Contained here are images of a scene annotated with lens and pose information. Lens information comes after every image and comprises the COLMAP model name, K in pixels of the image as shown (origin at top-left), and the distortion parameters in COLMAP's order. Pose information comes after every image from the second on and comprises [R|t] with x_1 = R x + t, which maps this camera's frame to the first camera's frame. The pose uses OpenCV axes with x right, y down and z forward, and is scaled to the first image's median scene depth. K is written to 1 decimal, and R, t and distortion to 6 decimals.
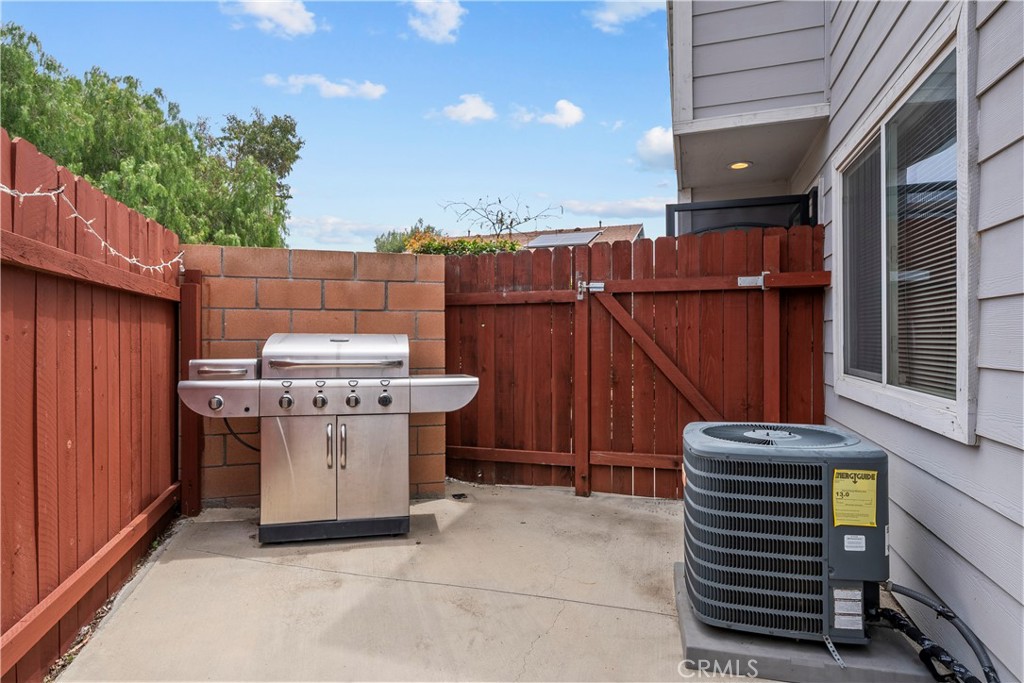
lens RADIAL K [[547.2, 0, 512.0], [0, 547.2, 341.5], [0, 0, 1]] dist [0.000723, -0.000589]
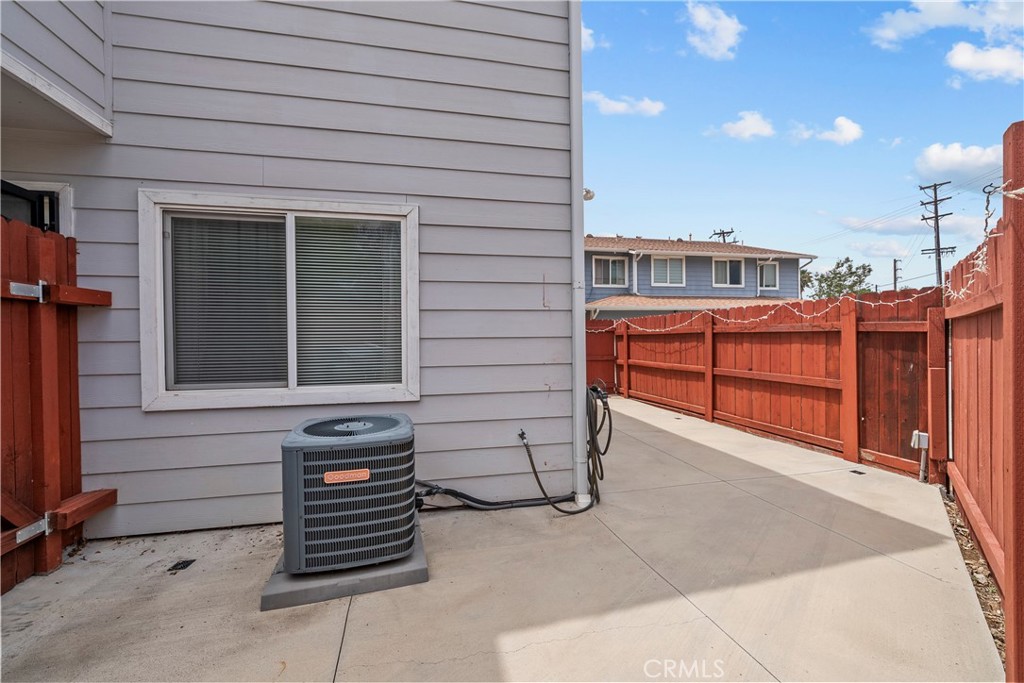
lens RADIAL K [[402.9, 0, 508.3], [0, 402.9, 341.9], [0, 0, 1]] dist [-0.001473, -0.000063]
pose [[-0.494114, 0.001831, 0.869395, -0.388419], [0.016746, 0.999832, 0.007412, -0.030655], [-0.869236, 0.018221, -0.494062, 0.697886]]
